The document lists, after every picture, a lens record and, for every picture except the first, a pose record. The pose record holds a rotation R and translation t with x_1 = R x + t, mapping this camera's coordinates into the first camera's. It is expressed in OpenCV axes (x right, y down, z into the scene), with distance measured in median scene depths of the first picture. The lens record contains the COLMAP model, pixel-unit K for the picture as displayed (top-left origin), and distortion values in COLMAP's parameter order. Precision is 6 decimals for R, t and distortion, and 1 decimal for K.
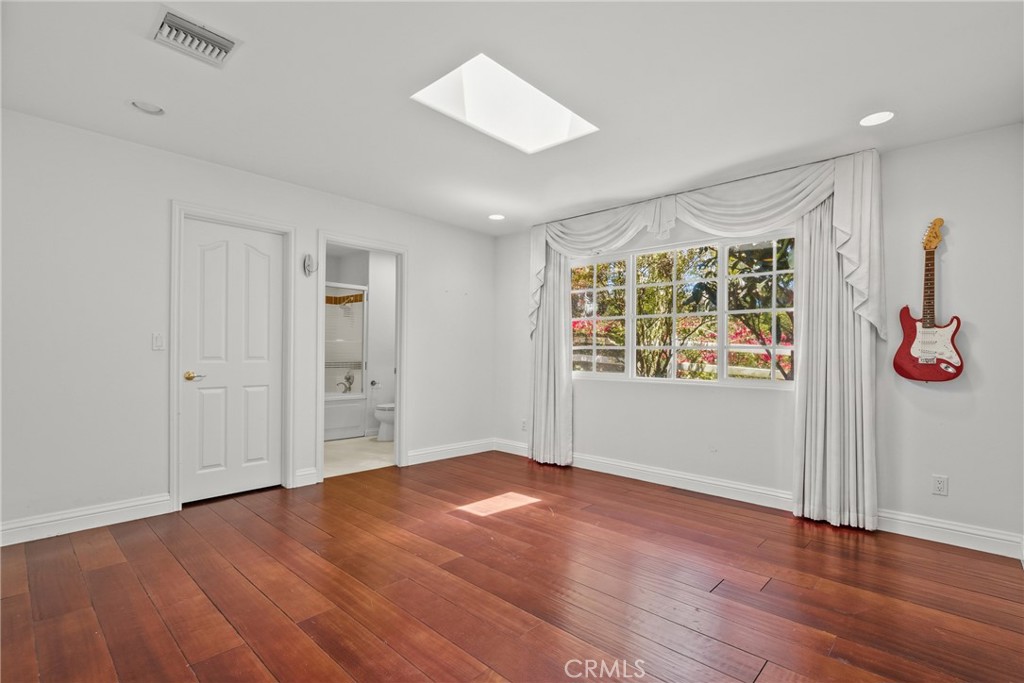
lens RADIAL K [[478.7, 0, 510.1], [0, 478.7, 346.7], [0, 0, 1]] dist [-0.002233, 0.000126]
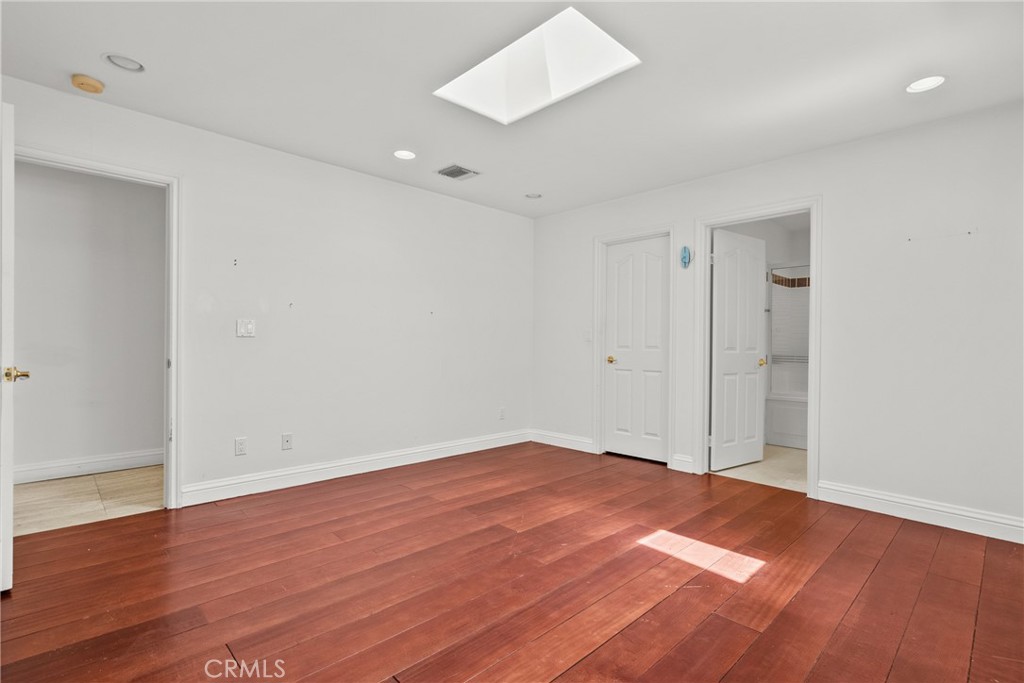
lens RADIAL K [[480.0, 0, 512.0], [0, 480.0, 341.5], [0, 0, 1]] dist [-0.001996, -0.000059]
pose [[-0.034766, -0.010310, -0.999342, 0.698995], [0.000959, 0.999946, -0.010349, 0.022508], [0.999395, -0.001318, -0.034754, 0.750386]]
